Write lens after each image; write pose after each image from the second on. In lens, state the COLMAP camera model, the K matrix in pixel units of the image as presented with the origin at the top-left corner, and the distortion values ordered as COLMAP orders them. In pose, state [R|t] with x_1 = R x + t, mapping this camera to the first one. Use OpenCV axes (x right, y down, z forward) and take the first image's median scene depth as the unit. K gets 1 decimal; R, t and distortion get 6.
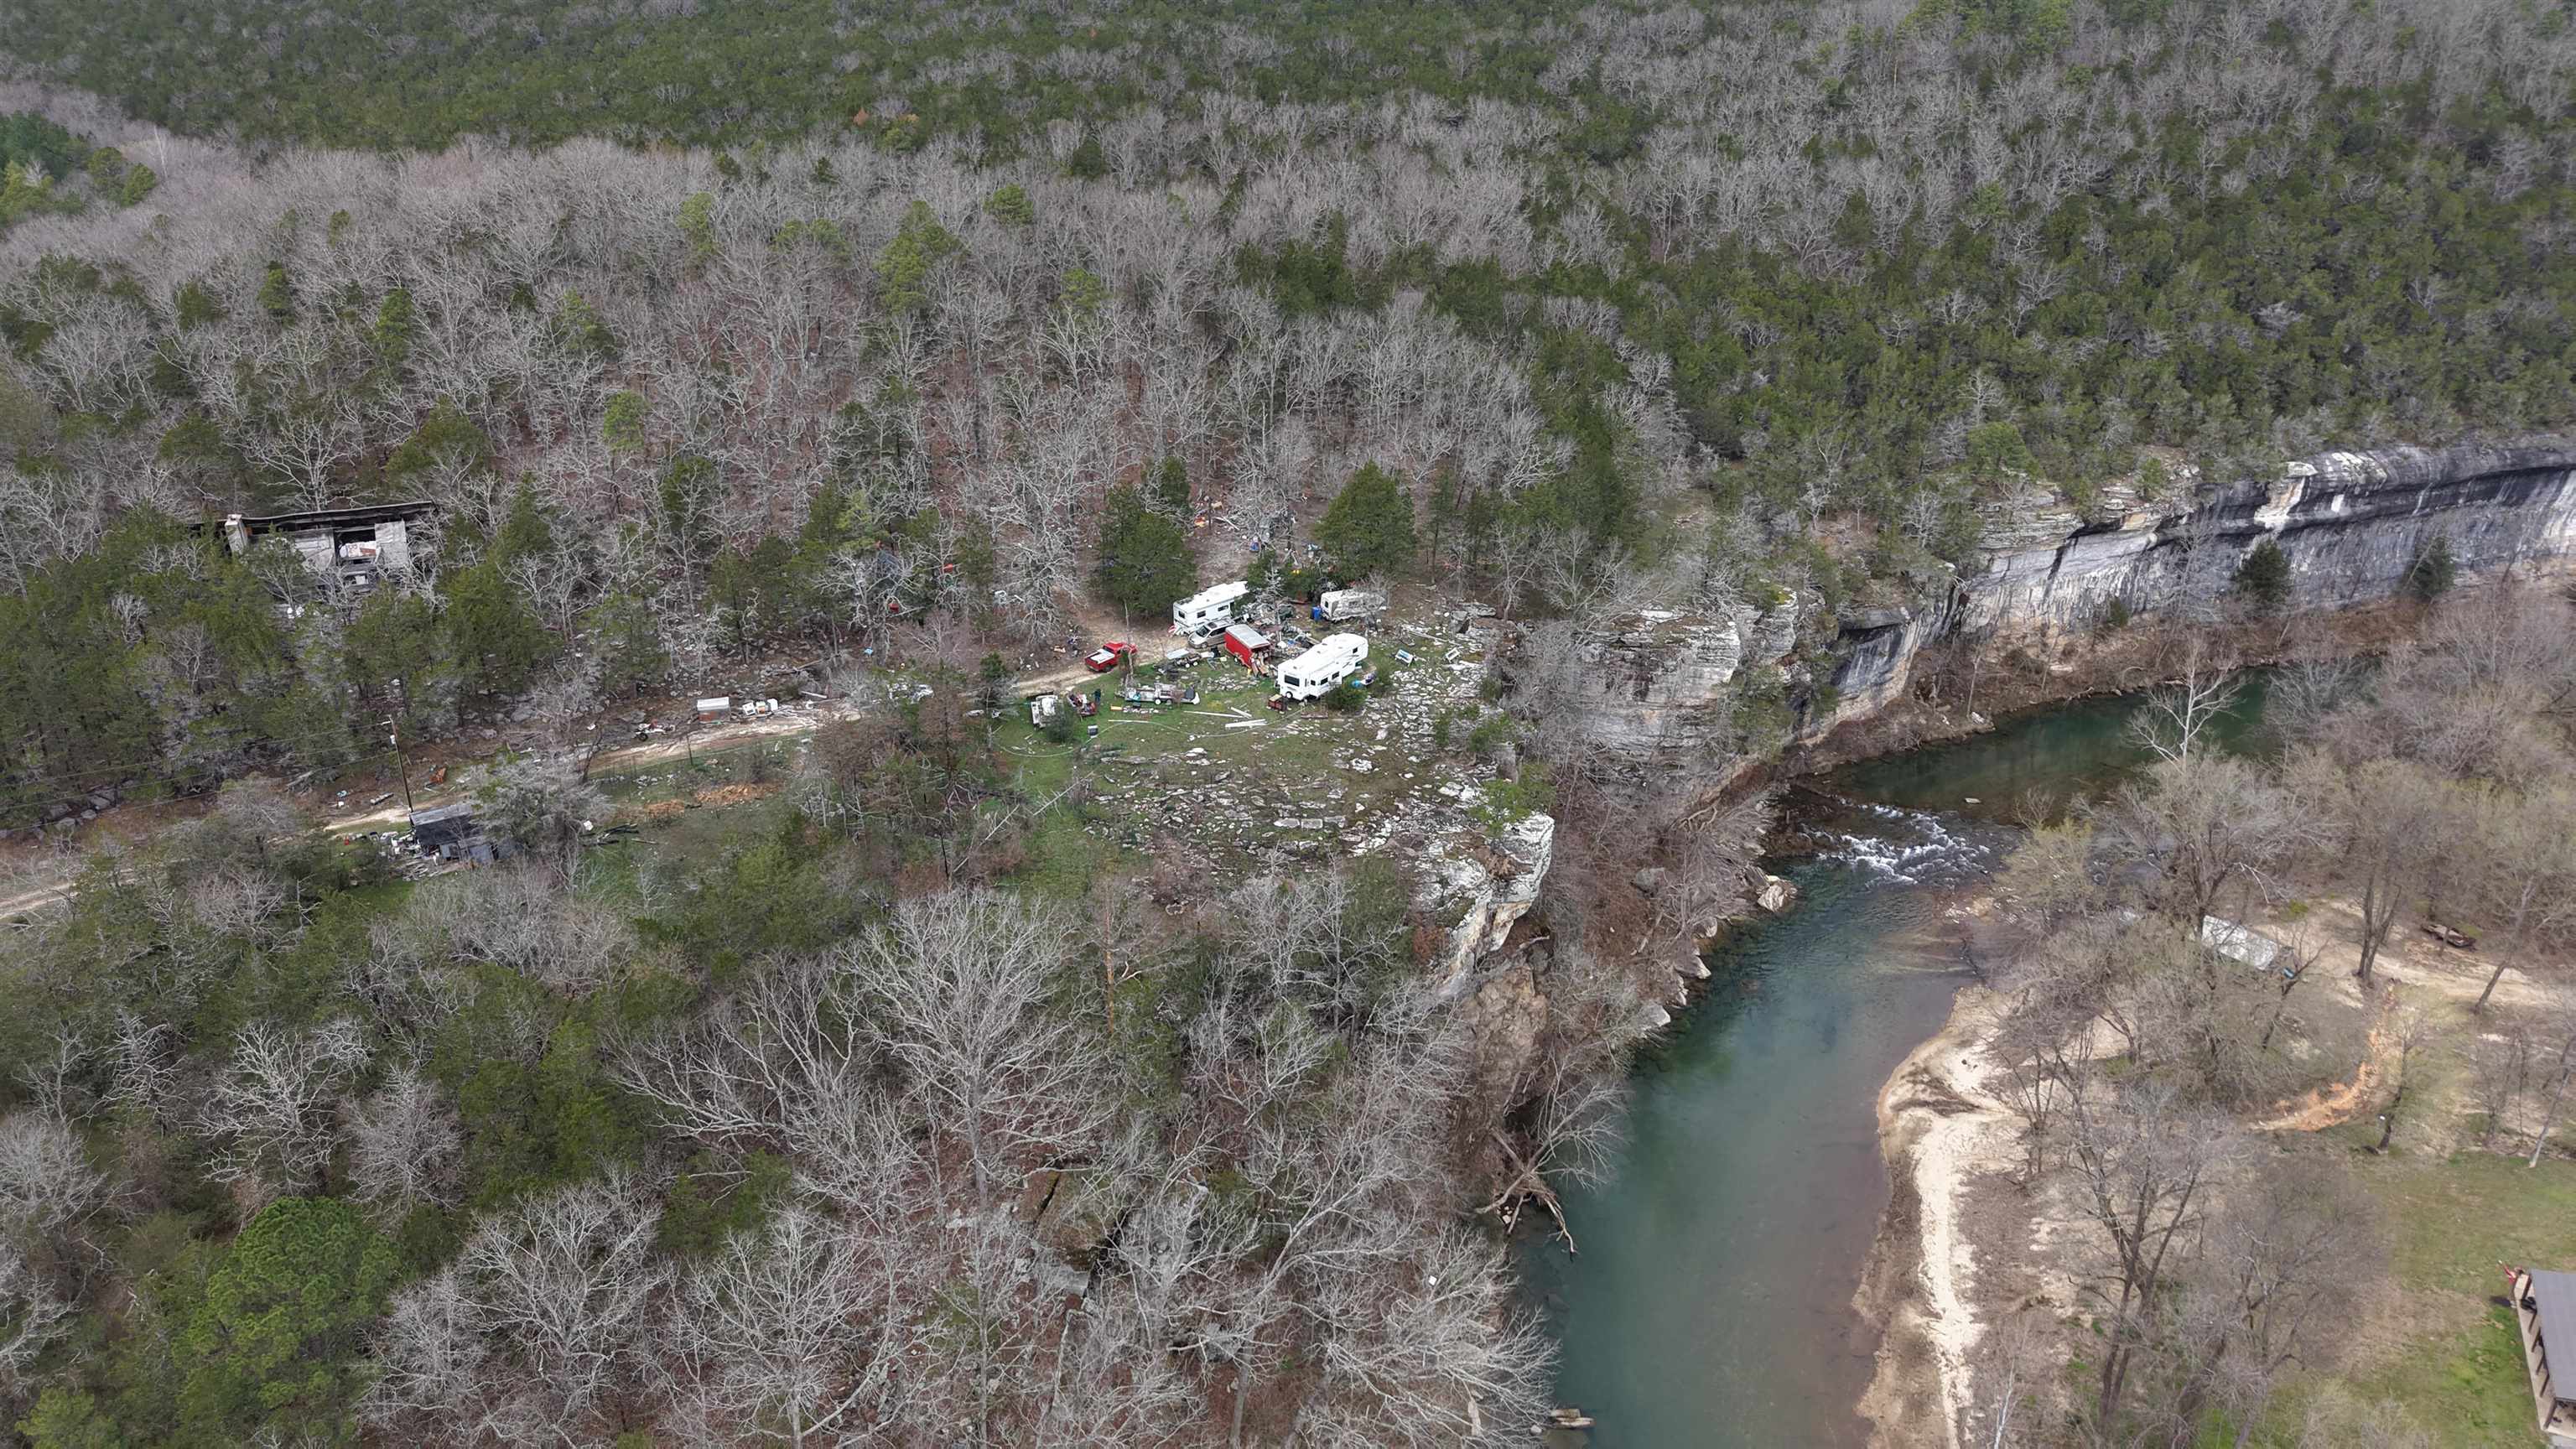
lens RADIAL K [[1737.0, 0, 1293.2], [0, 1737.0, 712.8], [0, 0, 1]] dist [0.041118, -0.055251]
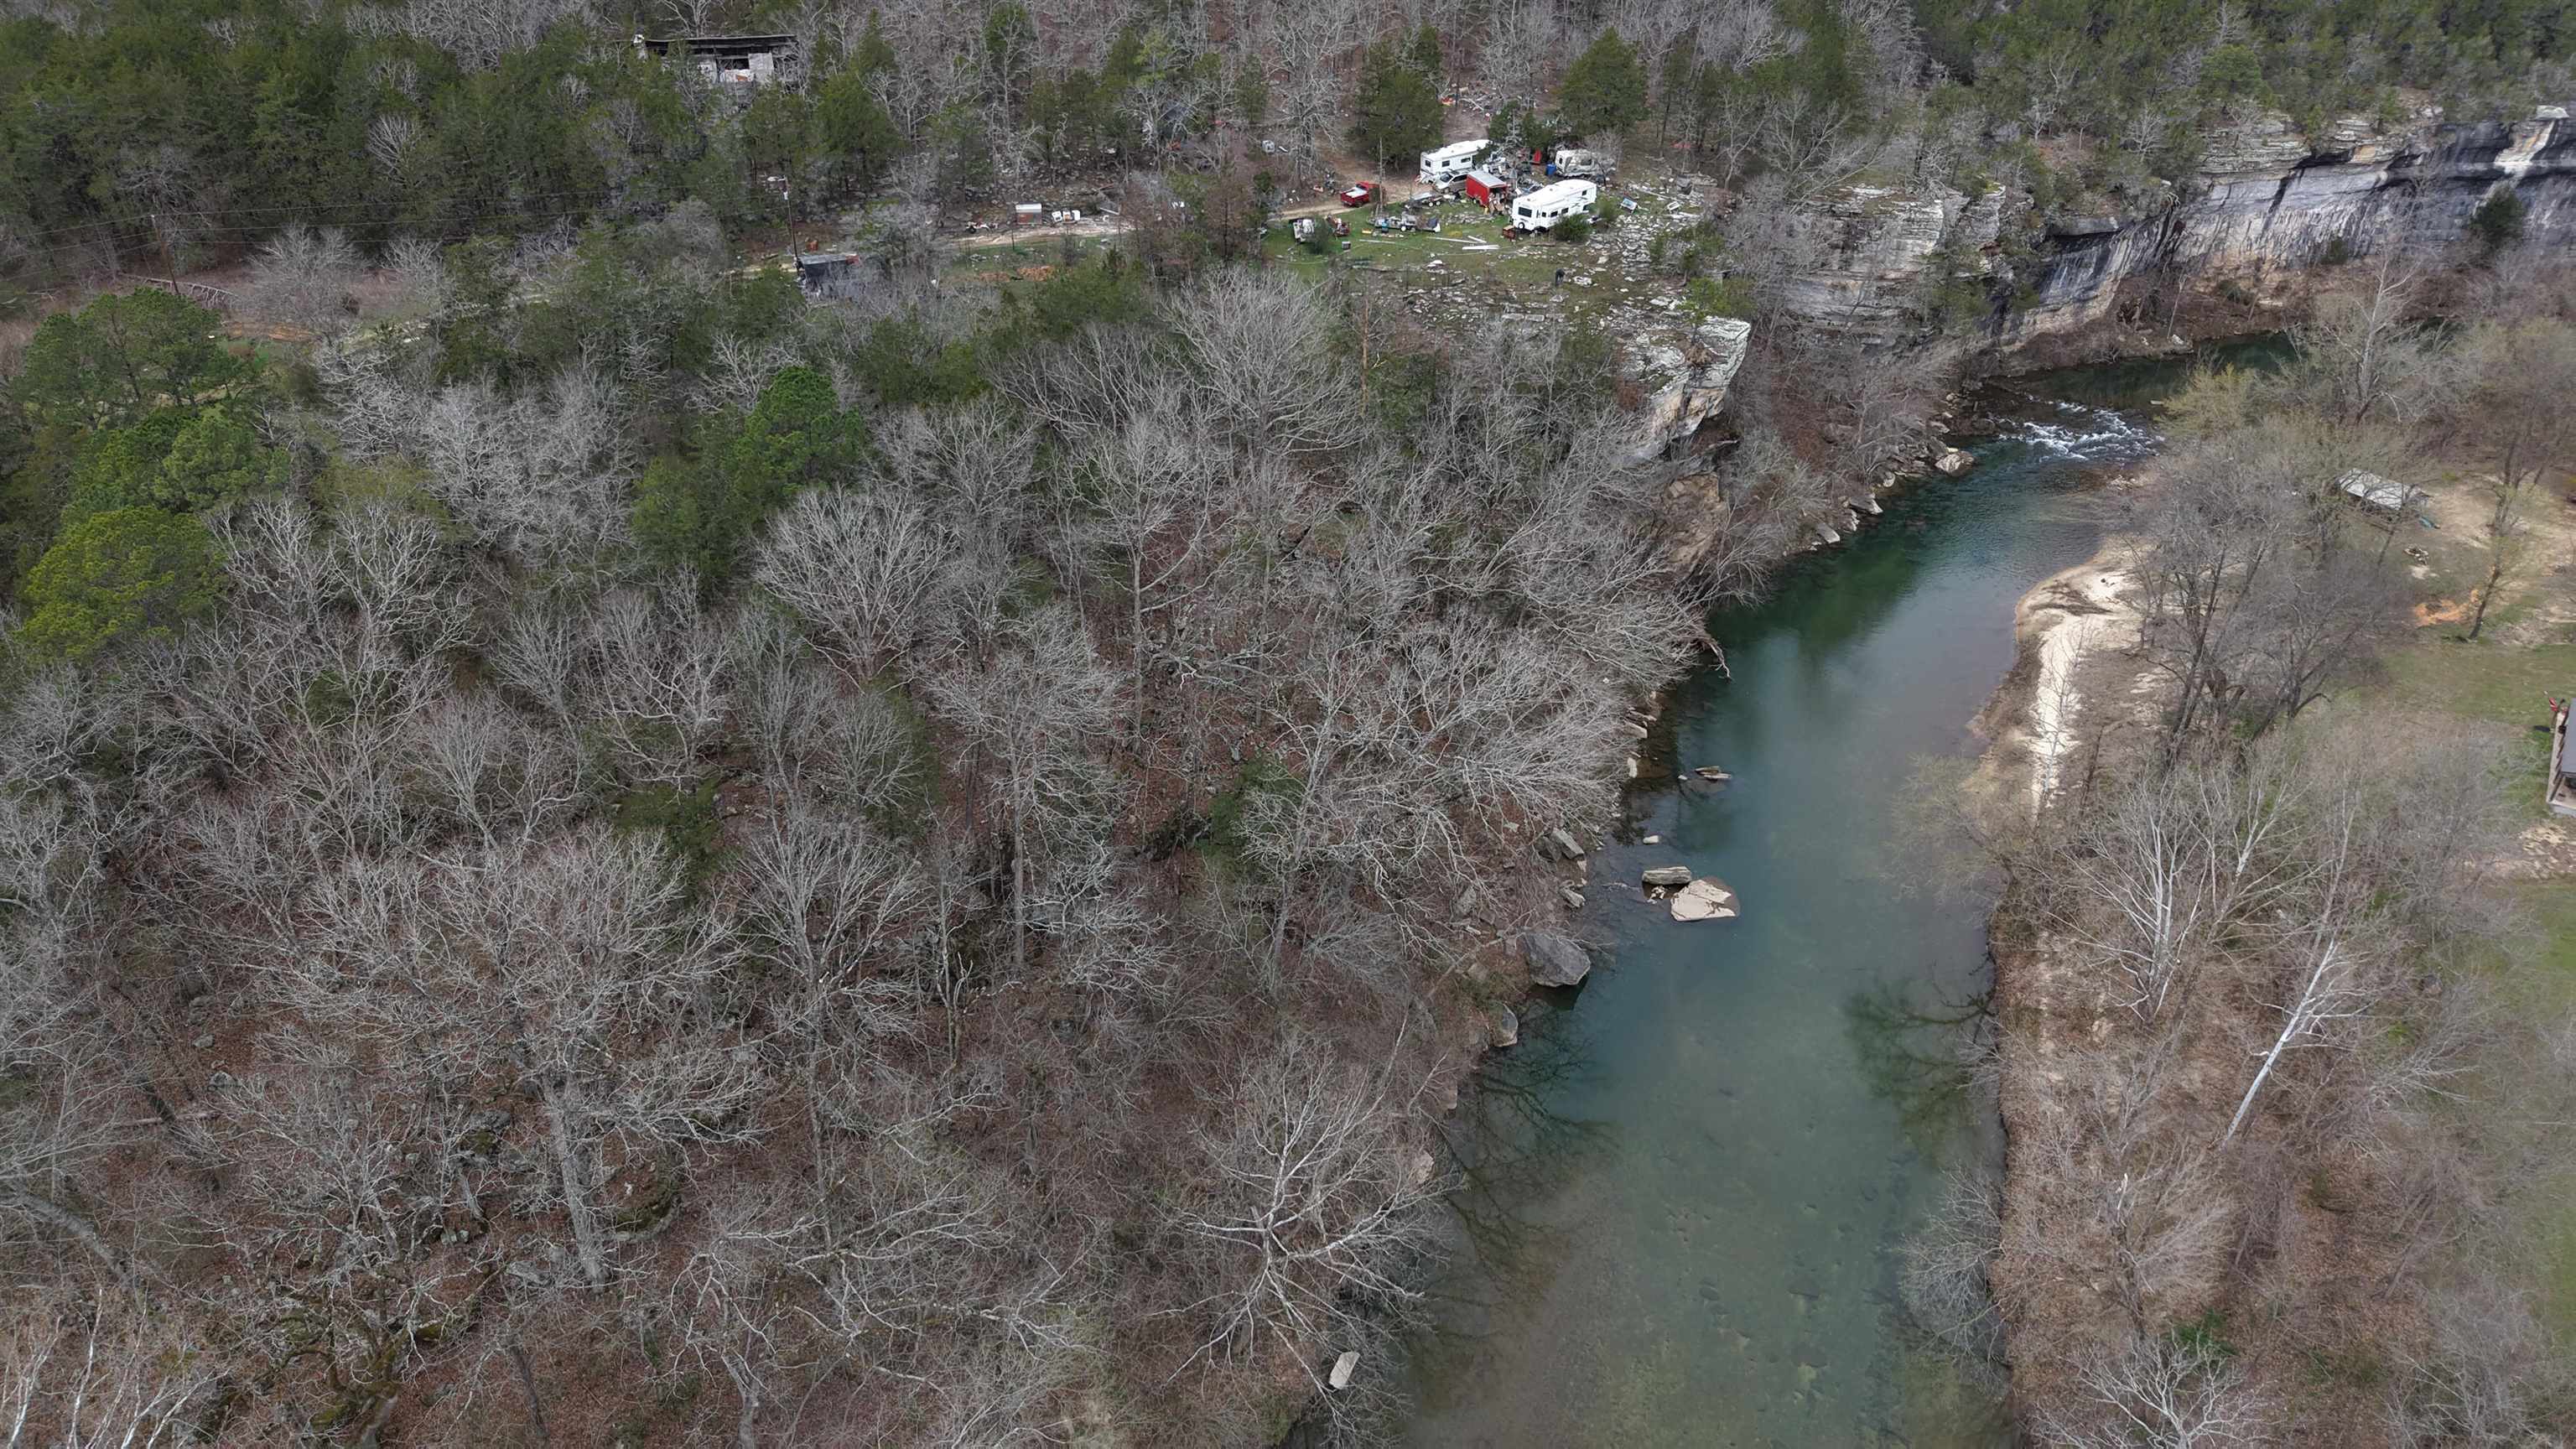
lens RADIAL K [[1742.2, 0, 1288.0], [0, 1742.2, 724.5], [0, 0, 1]] dist [0.006694, -0.001560]
pose [[0.991100, 0.071327, -0.112398, -0.002160], [-0.055056, 0.988372, 0.141736, 0.138145], [0.121200, -0.134286, 0.983503, -0.152956]]
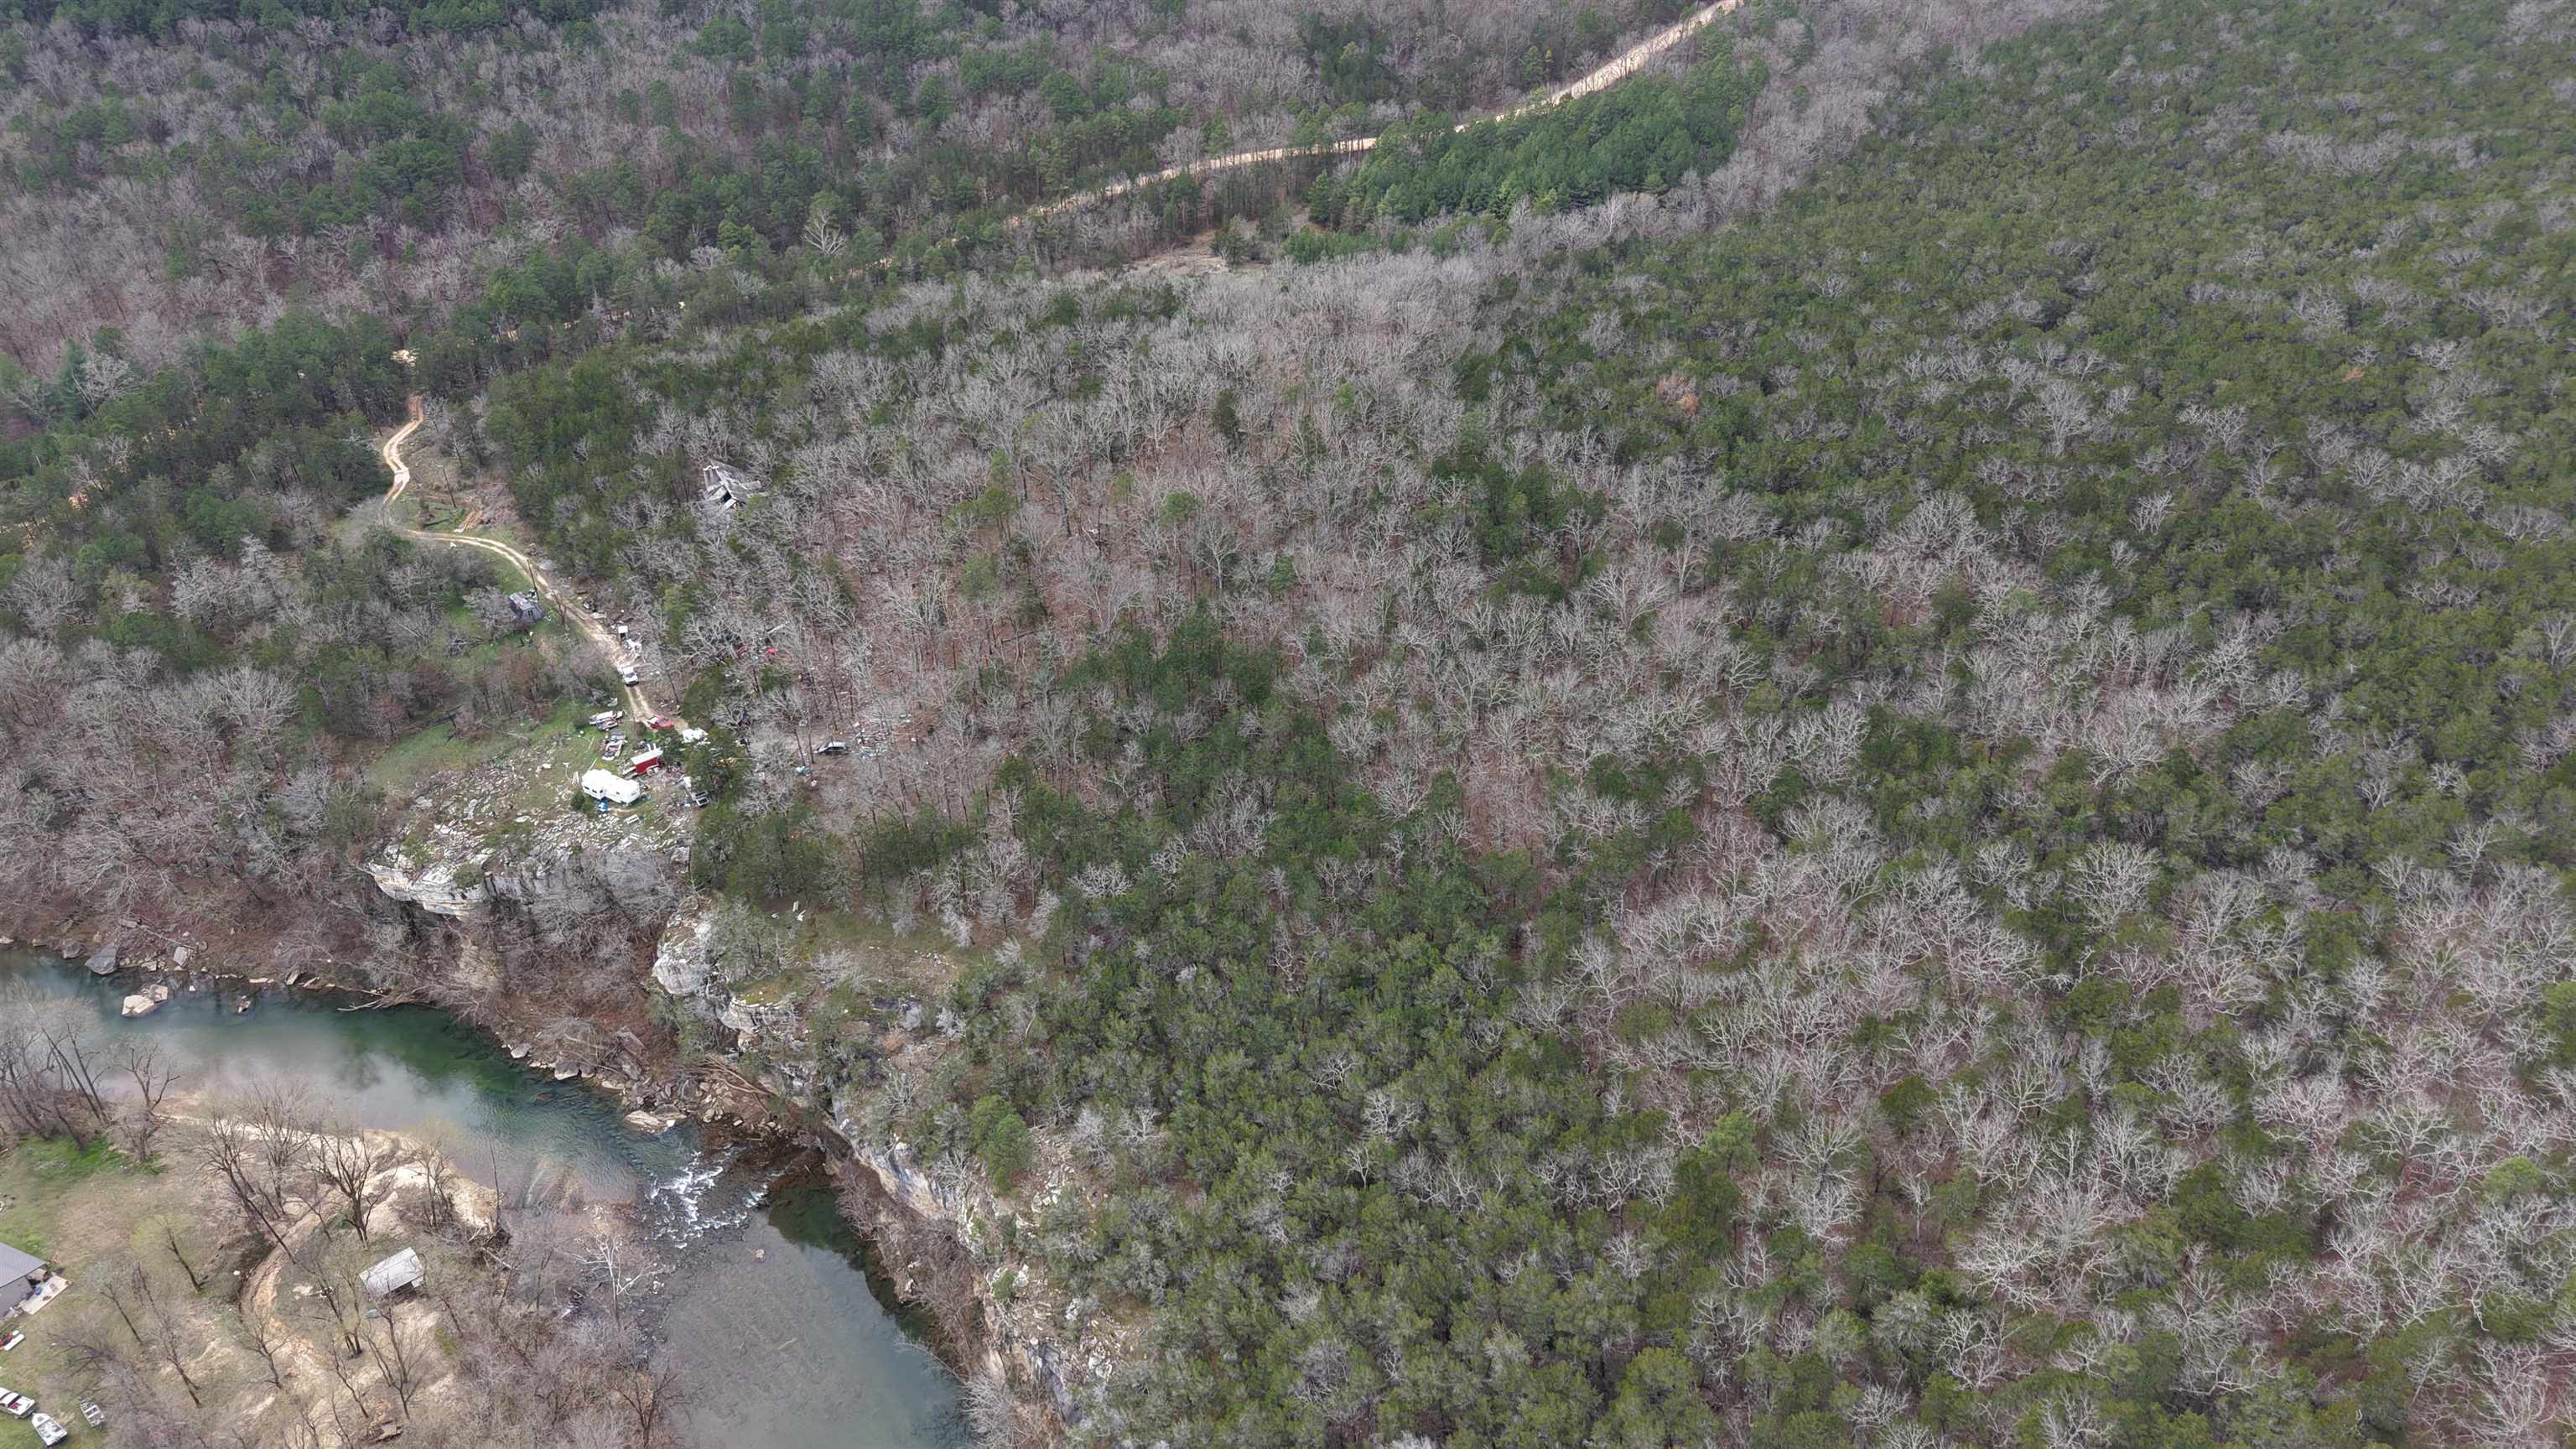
lens RADIAL K [[1728.2, 0, 1283.5], [0, 1728.2, 741.0], [0, 0, 1]] dist [0.006247, 0.004525]
pose [[0.091005, 0.547415, -0.831899, 1.389579], [-0.401646, 0.784584, 0.472342, -1.071493], [0.911262, 0.291144, 0.291268, 0.986963]]
